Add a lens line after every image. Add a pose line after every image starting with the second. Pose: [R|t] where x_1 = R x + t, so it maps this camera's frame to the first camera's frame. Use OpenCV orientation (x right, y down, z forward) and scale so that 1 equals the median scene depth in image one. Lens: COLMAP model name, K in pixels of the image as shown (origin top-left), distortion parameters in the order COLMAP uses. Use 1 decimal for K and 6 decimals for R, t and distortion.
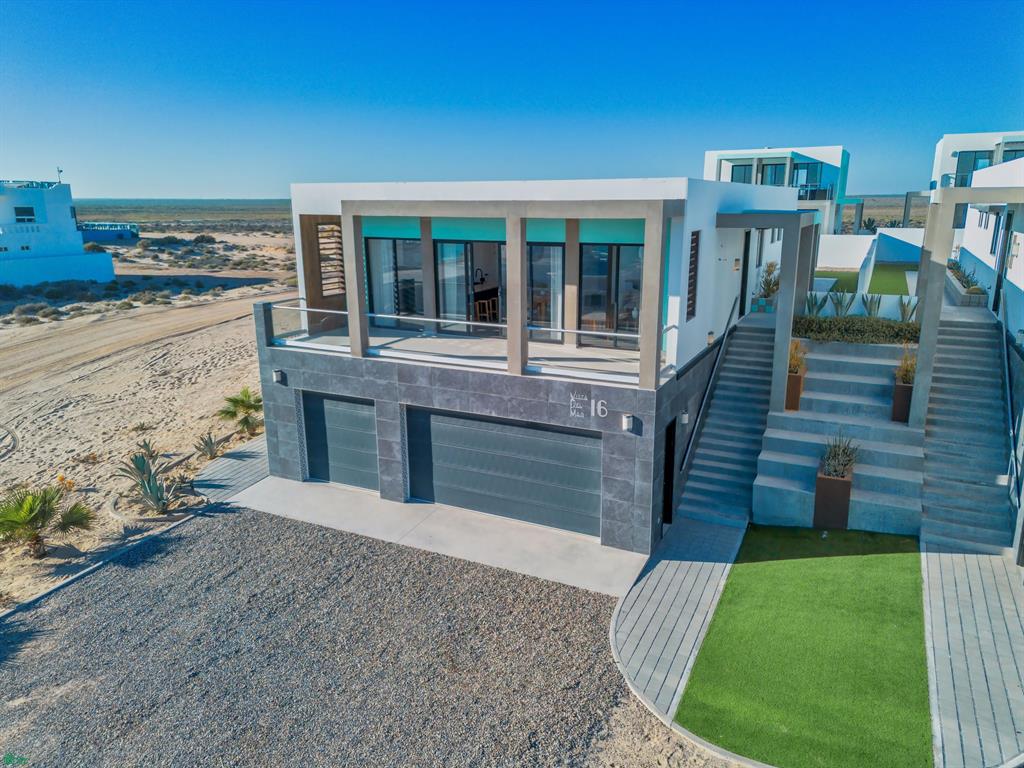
lens RADIAL K [[731.4, 0, 512.0], [0, 731.4, 384.0], [0, 0, 1]] dist [0.036299, -0.013352]
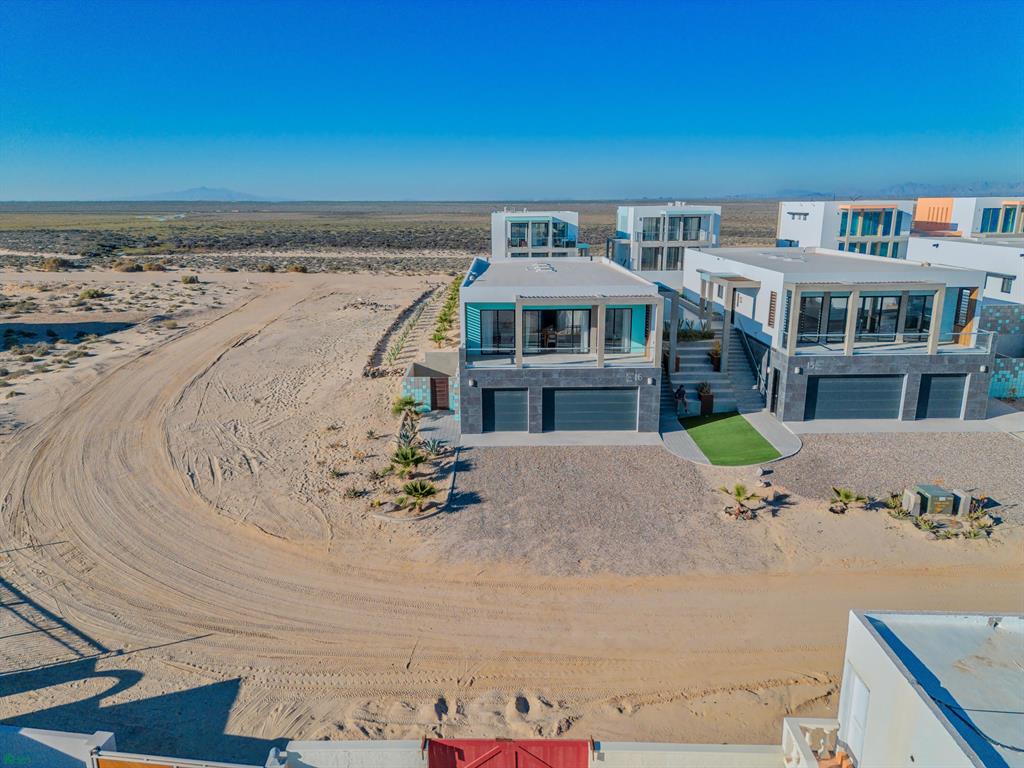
lens RADIAL K [[718.0, 0, 512.0], [0, 718.0, 384.0], [0, 0, 1]] dist [0.071944, -0.067542]
pose [[0.890877, -0.113029, 0.439957, -1.240323], [0.114677, 0.993138, 0.022935, -0.045377], [-0.439530, 0.030021, 0.897726, -0.949441]]
